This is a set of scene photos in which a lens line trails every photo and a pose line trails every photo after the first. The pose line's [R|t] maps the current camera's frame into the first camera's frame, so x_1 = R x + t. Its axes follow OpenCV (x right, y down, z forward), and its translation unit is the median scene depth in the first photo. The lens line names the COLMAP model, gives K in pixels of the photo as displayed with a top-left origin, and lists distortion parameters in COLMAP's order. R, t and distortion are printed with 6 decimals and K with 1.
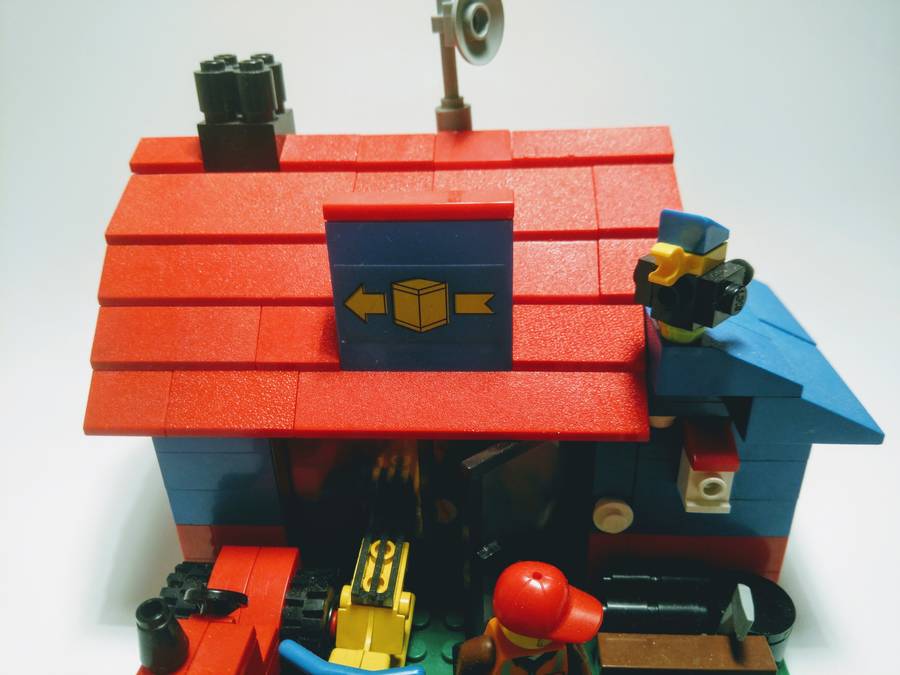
lens RADIAL K [[729.4, 0, 447.2], [0, 729.4, 360.2], [0, 0, 1]] dist [0.040425, -0.002586]
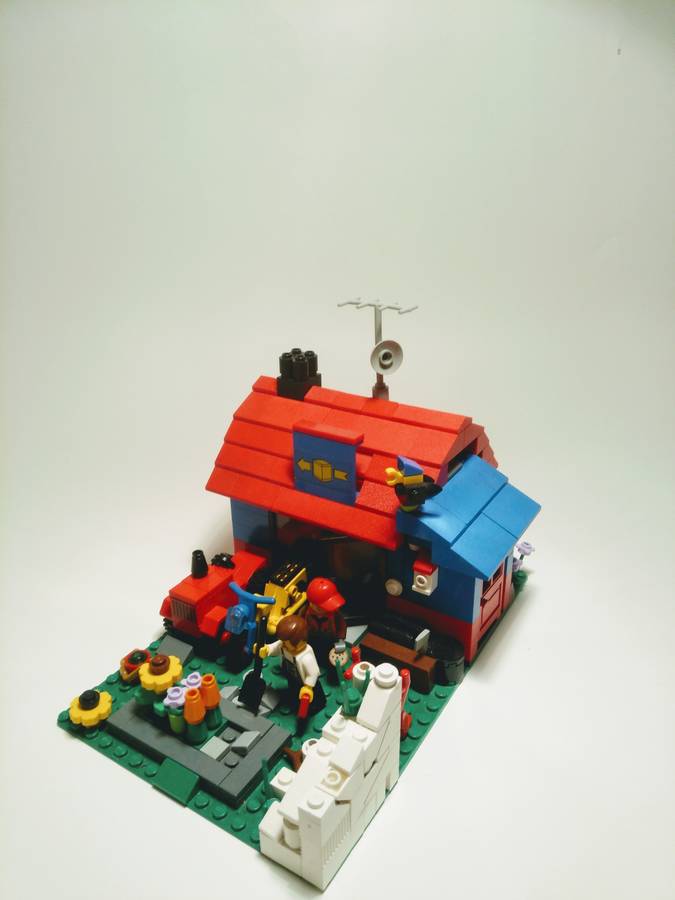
lens RADIAL K [[729.4, 0, 337.5], [0, 729.4, 450.0], [0, 0, 1]] dist [0.040425, -0.002586]
pose [[0.876300, 0.219592, -0.428810, 0.950275], [-0.247910, 0.968726, -0.010539, -0.117144], [0.413085, 0.115541, 0.903333, -1.101909]]
